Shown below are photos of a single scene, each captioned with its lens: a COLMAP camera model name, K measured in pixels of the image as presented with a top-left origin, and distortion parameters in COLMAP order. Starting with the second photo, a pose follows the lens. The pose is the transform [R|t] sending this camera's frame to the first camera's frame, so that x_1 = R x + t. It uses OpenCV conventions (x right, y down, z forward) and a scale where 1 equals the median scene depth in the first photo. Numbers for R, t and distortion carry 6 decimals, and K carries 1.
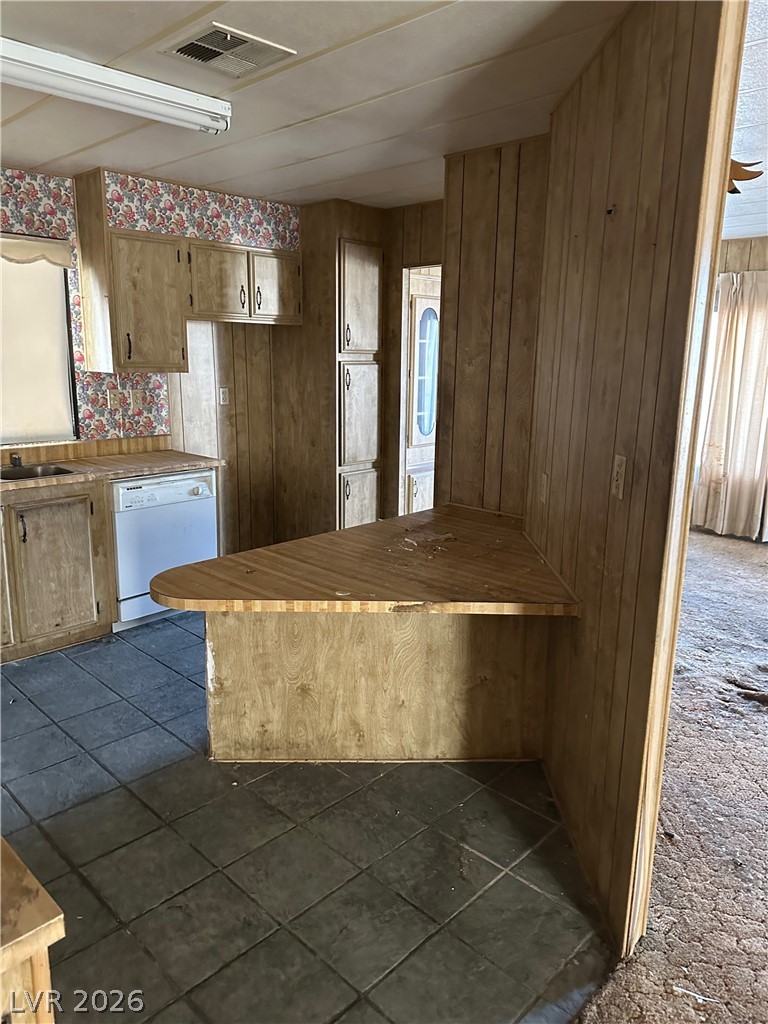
lens RADIAL K [[714.1, 0, 388.3], [0, 714.1, 506.0], [0, 0, 1]] dist [0.113569, -0.146976]
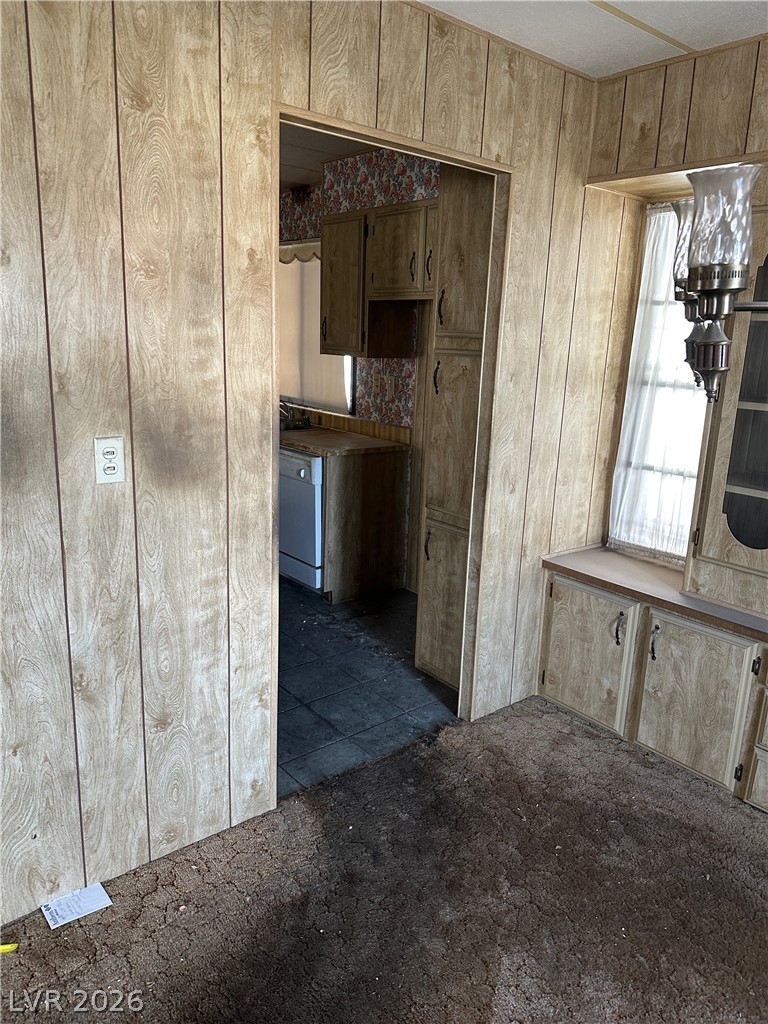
lens RADIAL K [[714.1, 0, 388.3], [0, 714.1, 506.0], [0, 0, 1]] dist [0.113569, -0.146976]
pose [[-0.114098, 0.211459, -0.970704, 0.647176], [-0.255513, 0.937970, 0.234362, -0.226320], [0.960049, 0.274768, -0.052990, 1.114037]]
